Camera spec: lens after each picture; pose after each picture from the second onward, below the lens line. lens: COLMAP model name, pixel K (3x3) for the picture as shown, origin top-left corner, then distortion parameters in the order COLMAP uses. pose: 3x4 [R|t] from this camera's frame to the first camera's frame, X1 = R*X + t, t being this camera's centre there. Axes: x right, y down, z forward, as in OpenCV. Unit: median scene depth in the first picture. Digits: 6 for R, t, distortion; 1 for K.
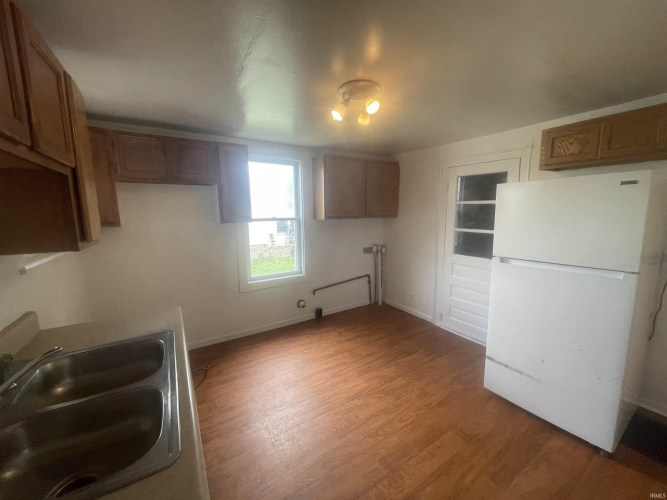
lens RADIAL K [[267.5, 0, 335.1], [0, 267.5, 249.7], [0, 0, 1]] dist [-0.000745, -0.001234]
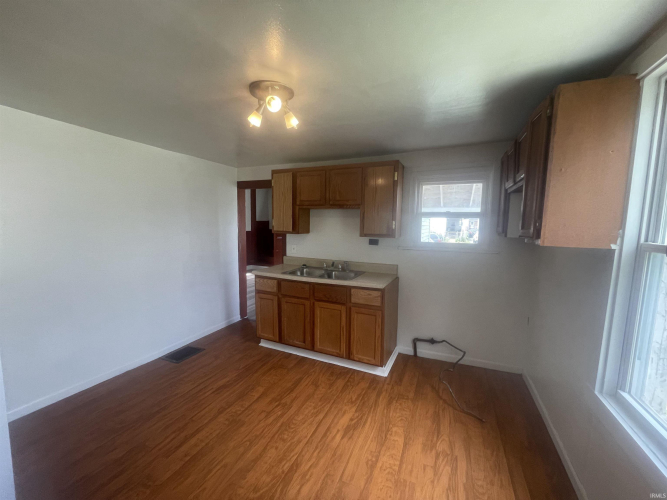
lens RADIAL K [[267.5, 0, 334.1], [0, 267.5, 252.0], [0, 0, 1]] dist [-0.000745, -0.001234]
pose [[-0.829034, 0.057024, -0.556283, 0.393076], [-0.082628, 0.971375, 0.222716, -0.243678], [0.553059, 0.230604, -0.800592, 1.710288]]
